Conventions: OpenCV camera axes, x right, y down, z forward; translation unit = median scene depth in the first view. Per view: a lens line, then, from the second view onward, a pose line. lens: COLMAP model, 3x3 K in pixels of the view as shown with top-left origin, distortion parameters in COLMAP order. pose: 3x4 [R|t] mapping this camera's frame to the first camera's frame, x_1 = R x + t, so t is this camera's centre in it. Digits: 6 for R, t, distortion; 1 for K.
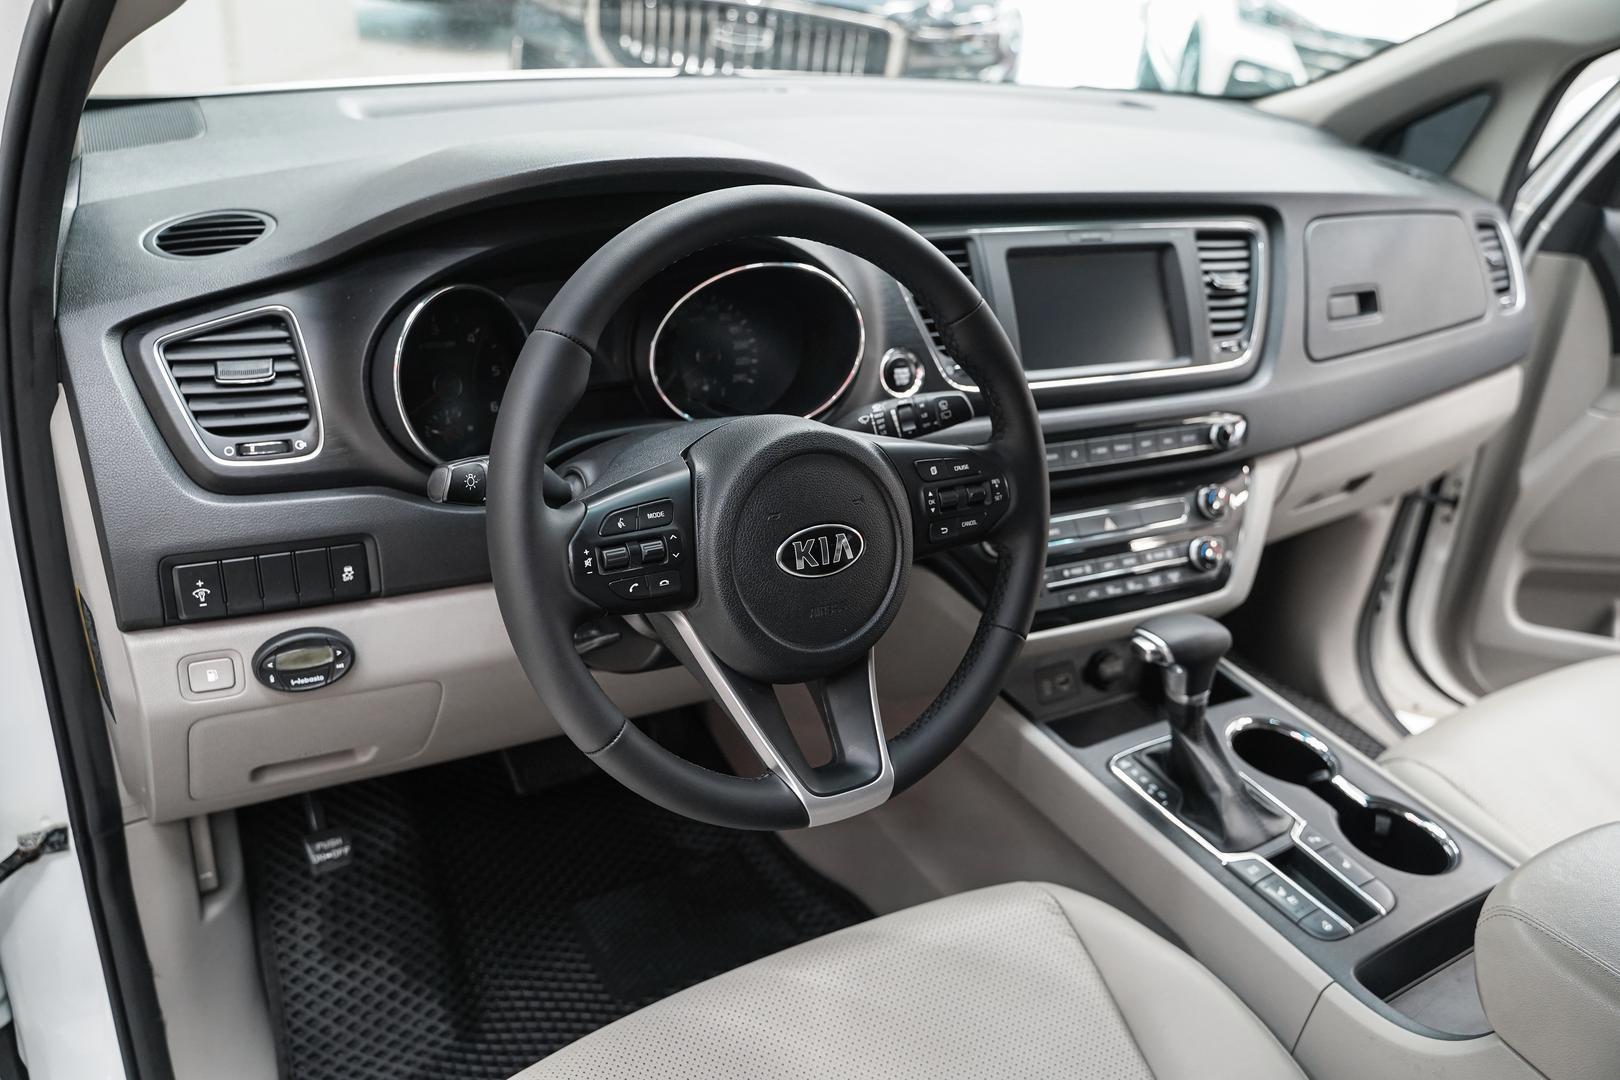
lens RADIAL K [[1295.6, 0, 803.7], [0, 1295.6, 532.2], [0, 0, 1]] dist [-0.007476, -0.007389]
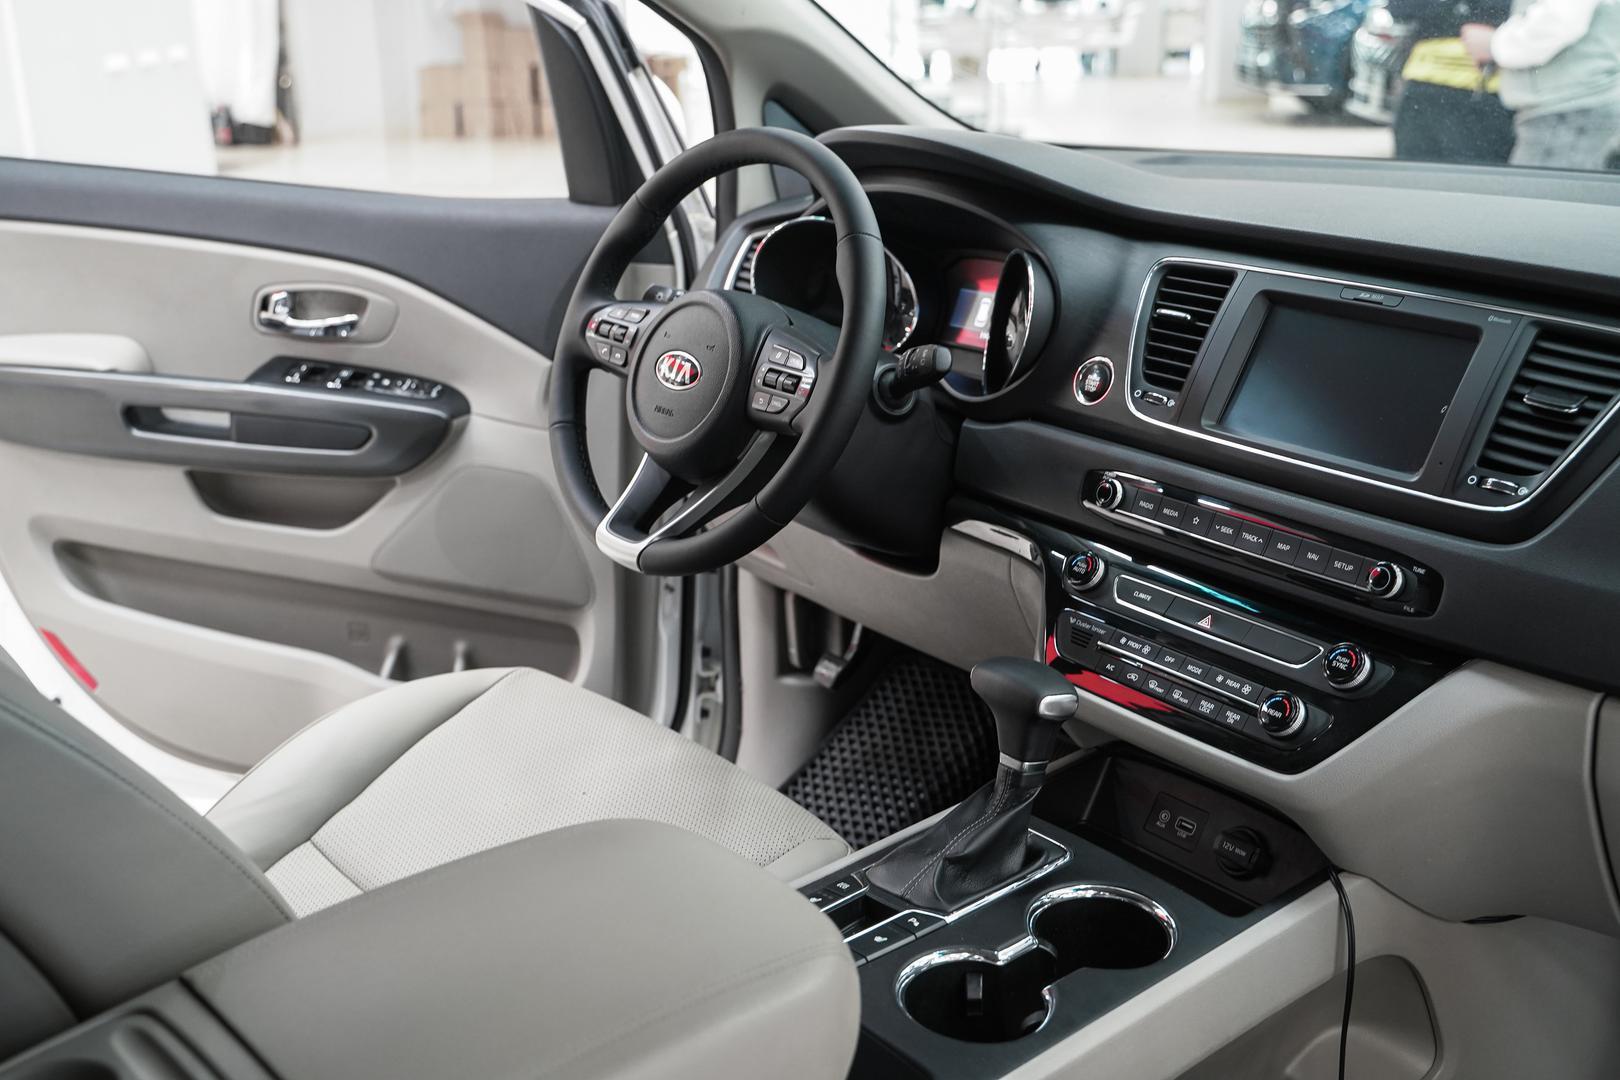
lens RADIAL K [[1699.5, 0, 791.7], [0, 1699.5, 519.4], [0, 0, 1]] dist [-0.012381, 0.000000]
pose [[0.145063, 0.203138, -0.968345, 1.218649], [-0.437614, 0.890938, 0.121343, -0.078747], [0.887384, 0.406159, 0.218138, 0.517402]]
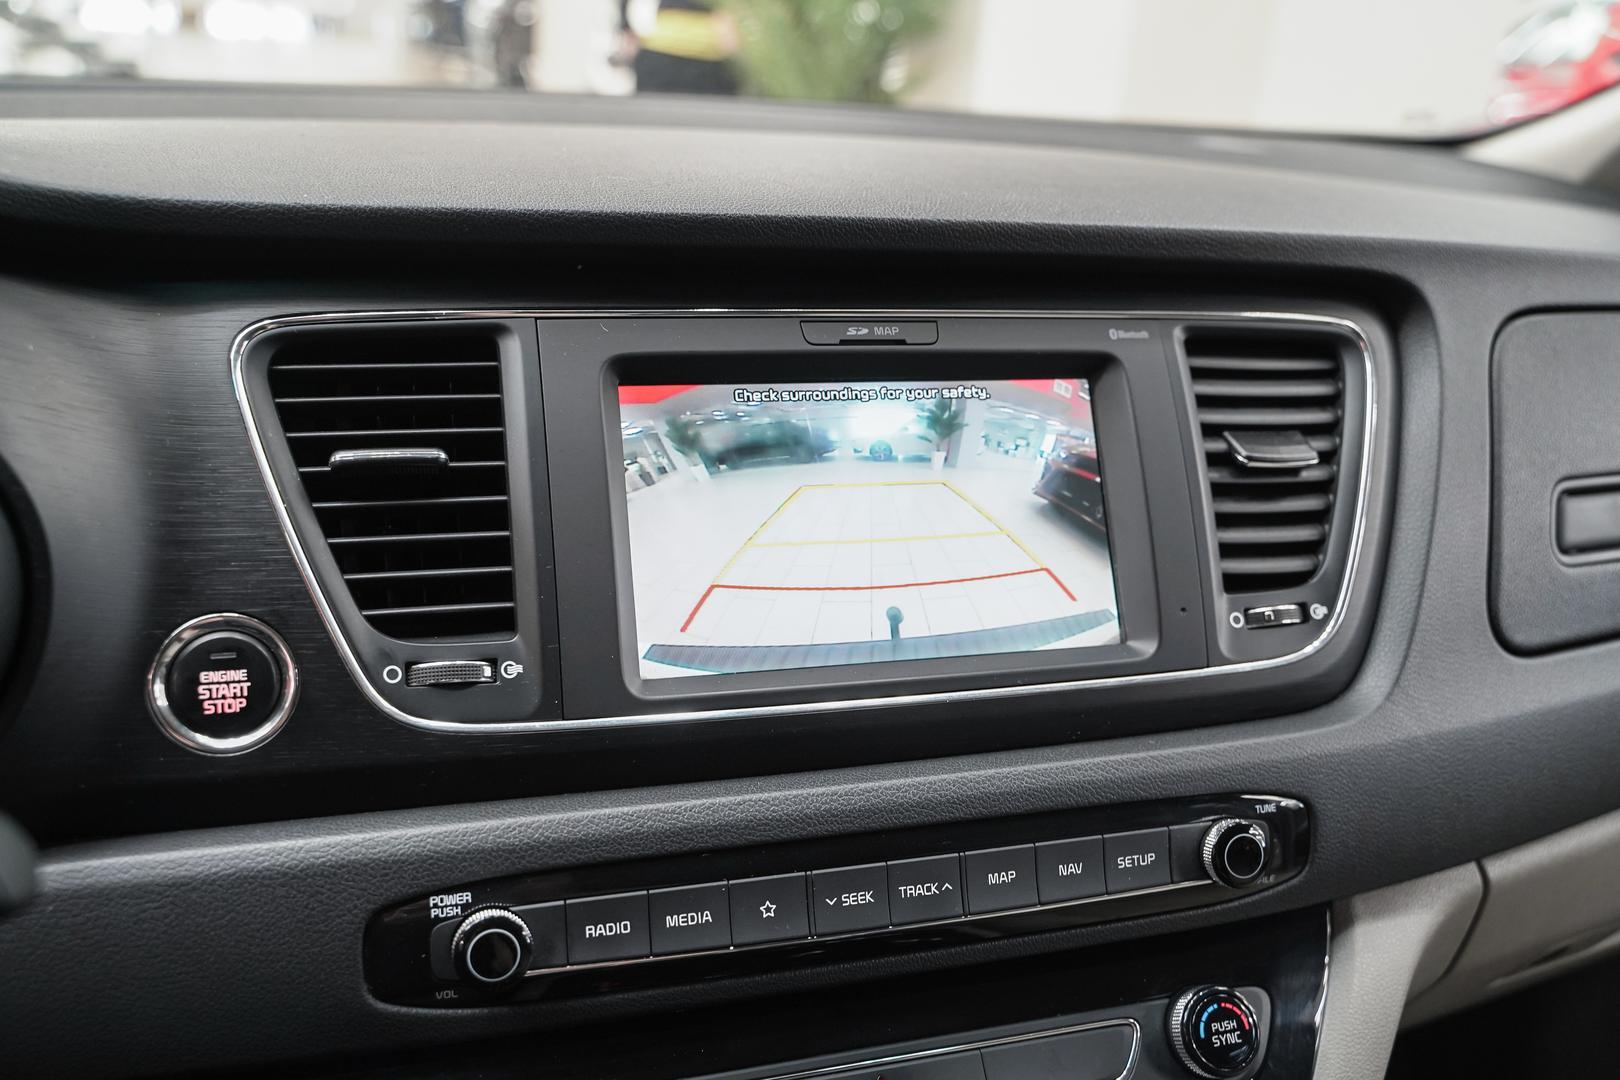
lens RADIAL K [[1418.7, 0, 811.9], [0, 1418.7, 540.6], [0, 0, 1]] dist [-0.007627, 0.001279]
pose [[0.985834, 0.028300, -0.165320, 0.279502], [-0.050075, 0.990370, -0.129072, -0.110471], [0.160076, 0.135522, 0.977757, 0.588797]]
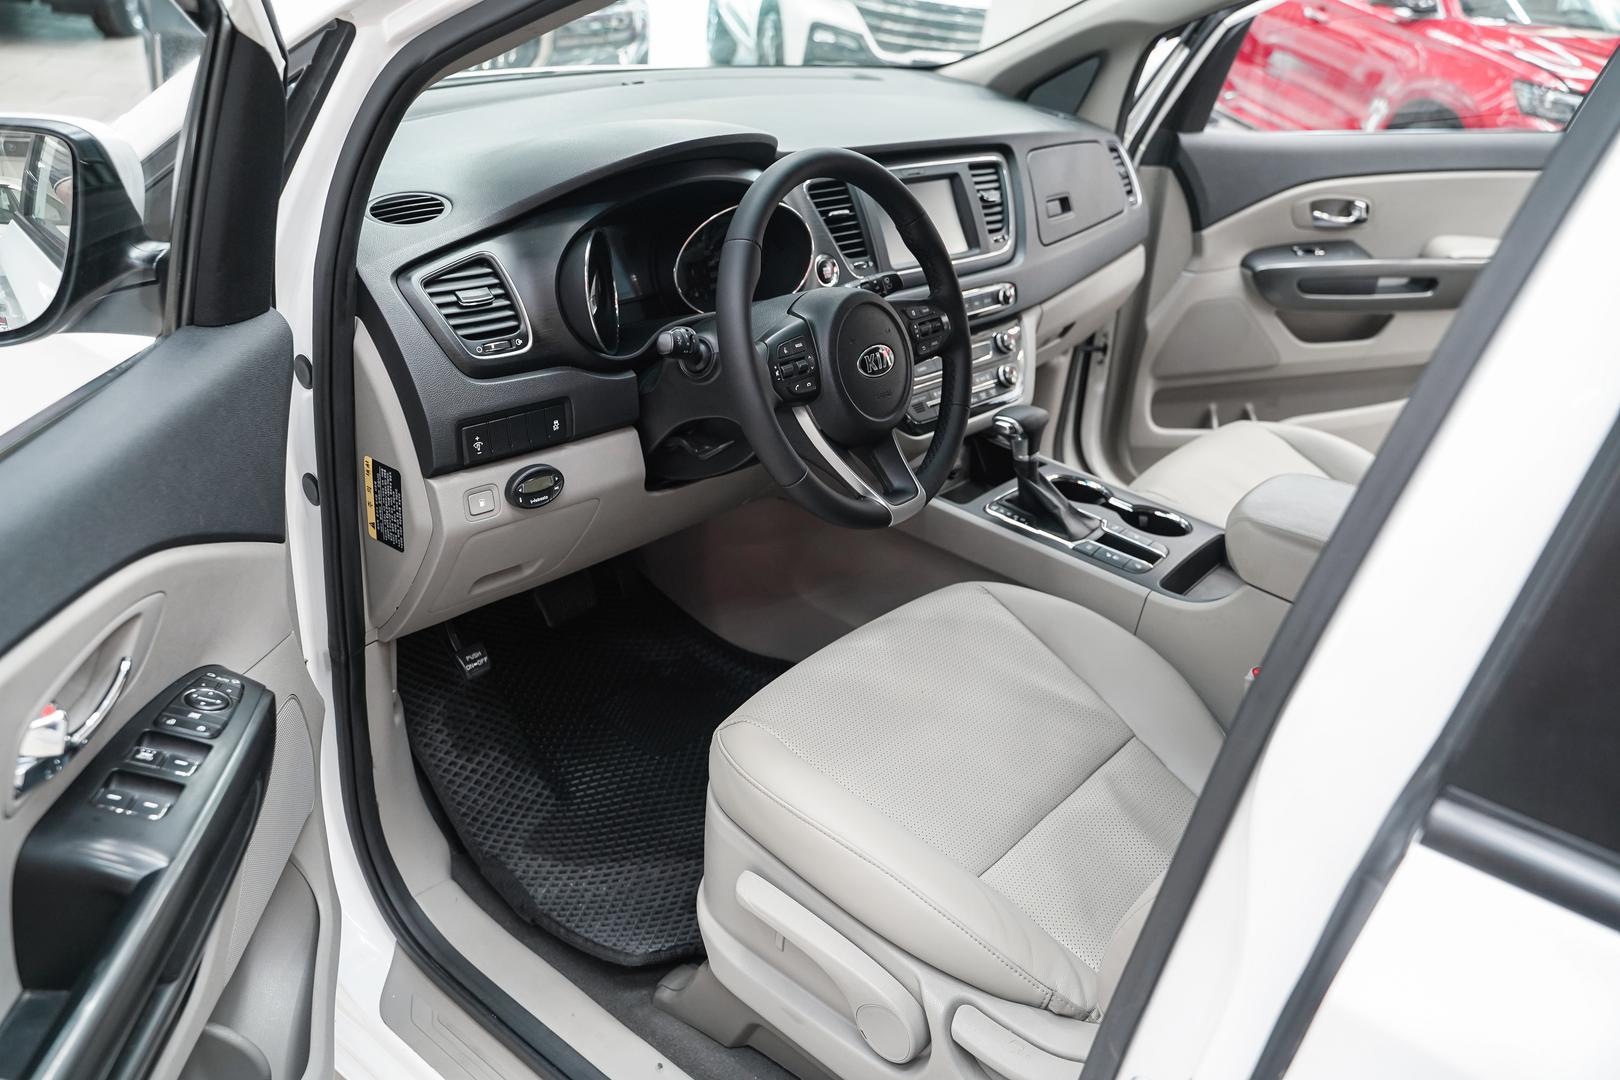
lens RADIAL K [[1295.6, 0, 790.0], [0, 1295.6, 532.8], [0, 0, 1]] dist [-0.007476, -0.007389]
pose [[0.944146, -0.153278, 0.291710, -0.419287], [0.146150, 0.988183, 0.046211, 0.095377], [-0.295346, -0.000997, 0.955390, -0.394201]]
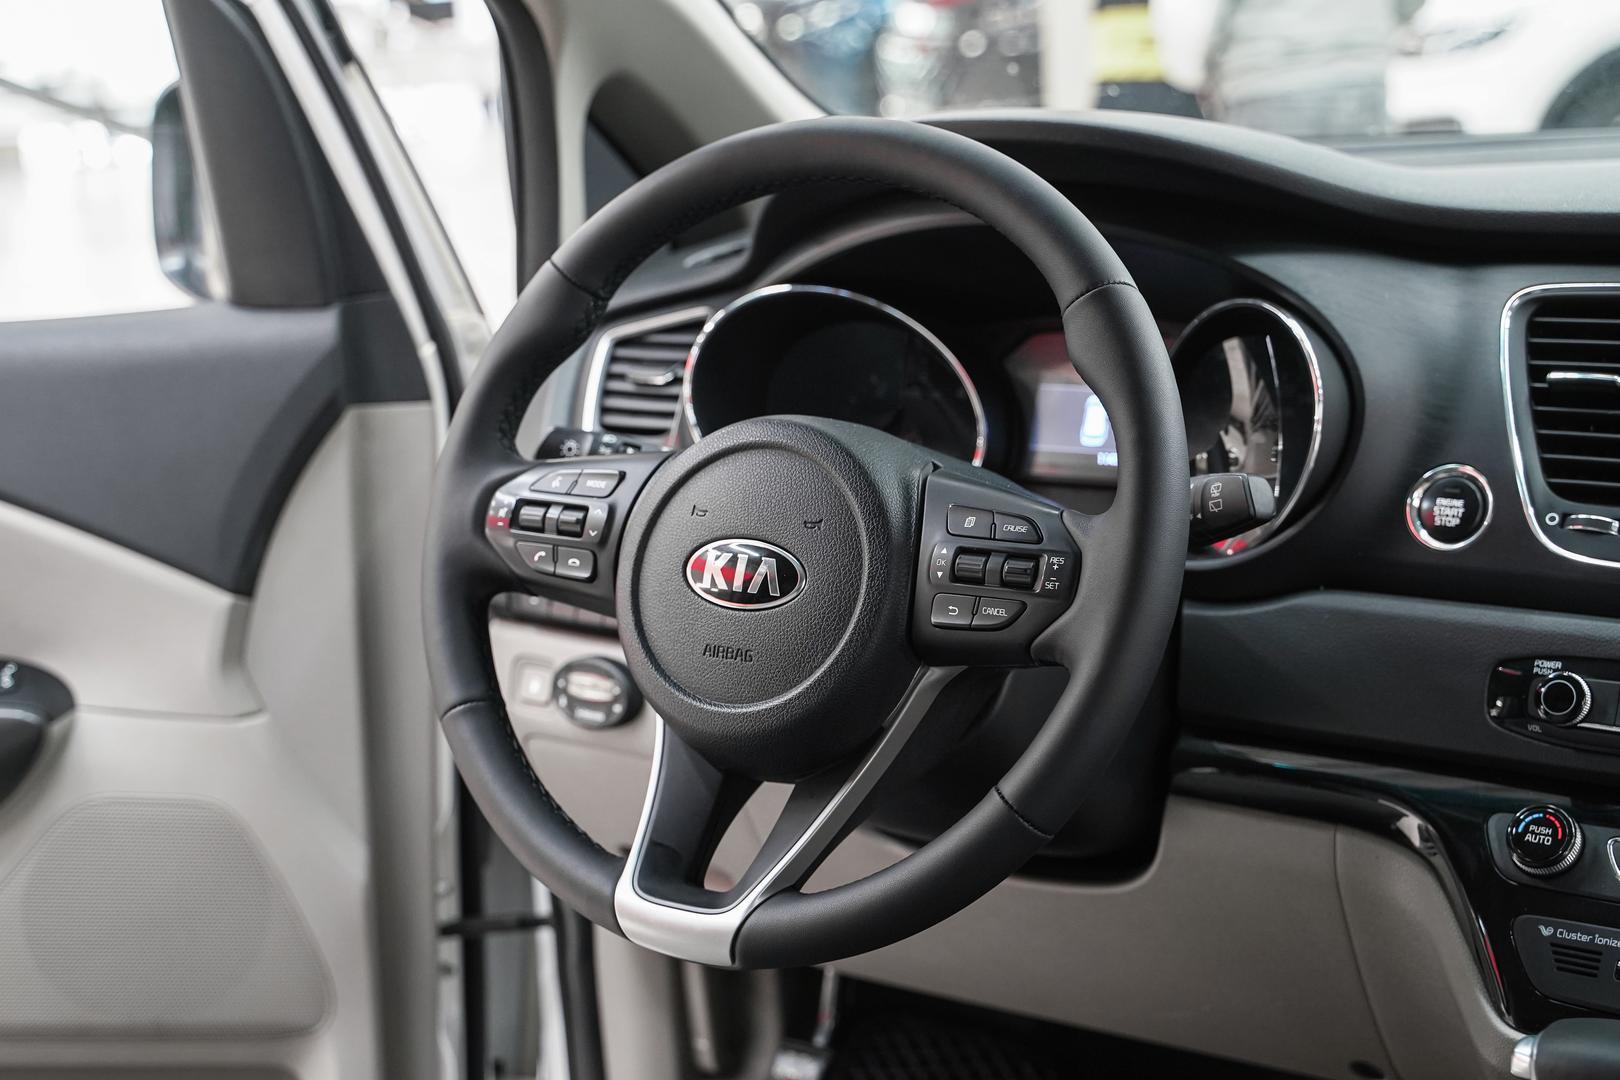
lens RADIAL K [[2391.0, 0, 804.3], [0, 2391.0, 534.5], [0, 0, 1]] dist [0.022777, 0.000000]
pose [[0.439548, 0.080291, -0.894623, 0.827476], [-0.326770, 0.942043, -0.076002, 0.056677], [0.836671, 0.325743, 0.440310, 0.282542]]
